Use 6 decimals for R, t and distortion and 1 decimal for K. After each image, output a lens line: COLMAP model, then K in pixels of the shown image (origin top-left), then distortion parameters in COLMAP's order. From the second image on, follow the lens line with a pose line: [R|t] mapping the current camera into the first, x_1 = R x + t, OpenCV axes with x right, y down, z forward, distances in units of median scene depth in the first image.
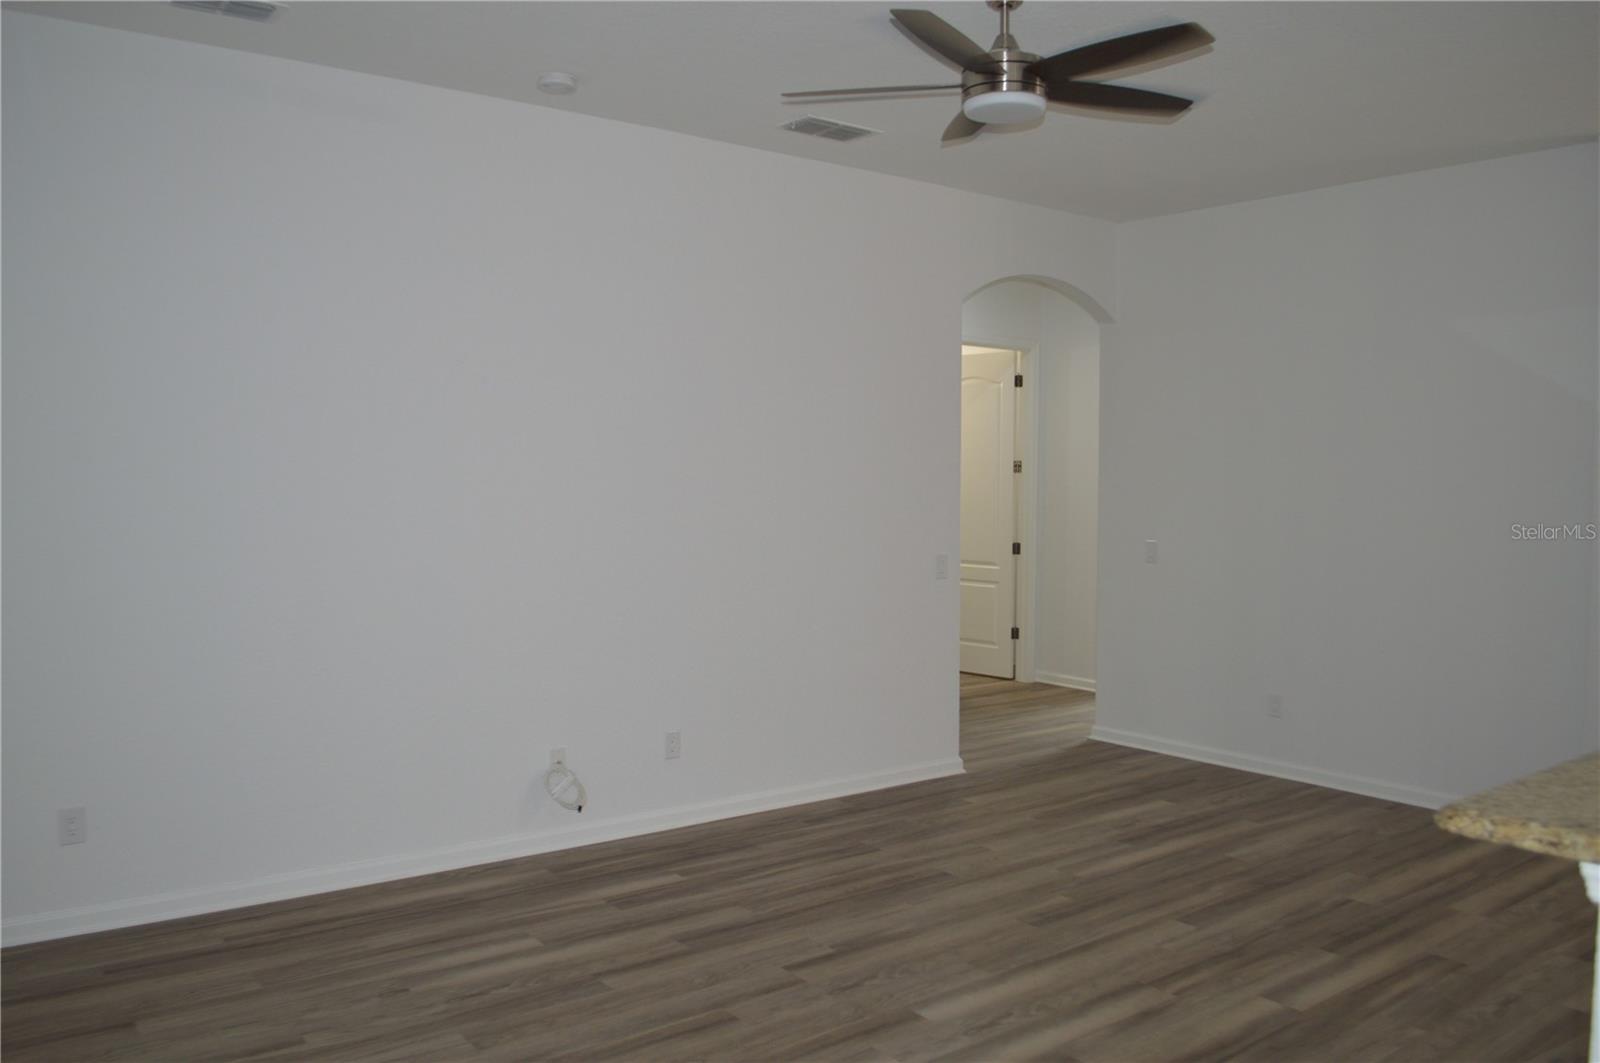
lens RADIAL K [[1275.1, 0, 801.9], [0, 1275.1, 504.2], [0, 0, 1]] dist [-0.074015, 0.001925]
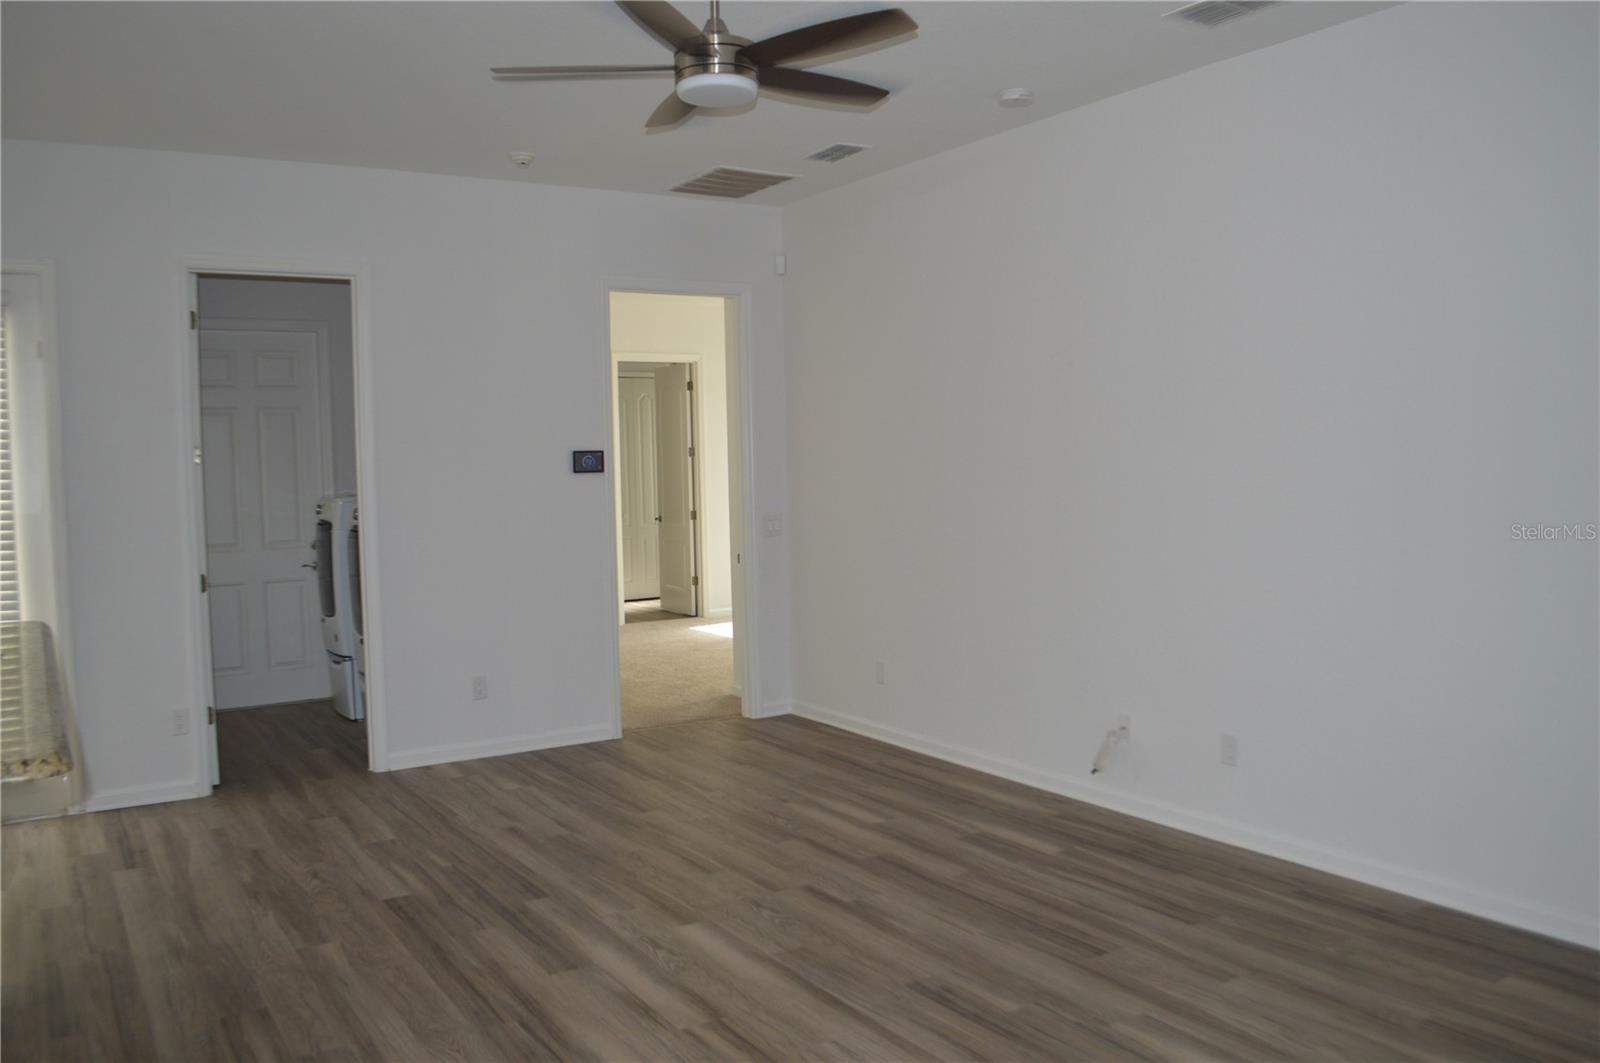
lens RADIAL K [[1264.6, 0, 853.4], [0, 1264.6, 532.0], [0, 0, 1]] dist [-0.084331, 0.007654]
pose [[-0.059822, 0.051868, -0.996861, 0.958383], [-0.005784, 0.998614, 0.052306, -0.009859], [0.998192, 0.008895, -0.059439, 0.965120]]
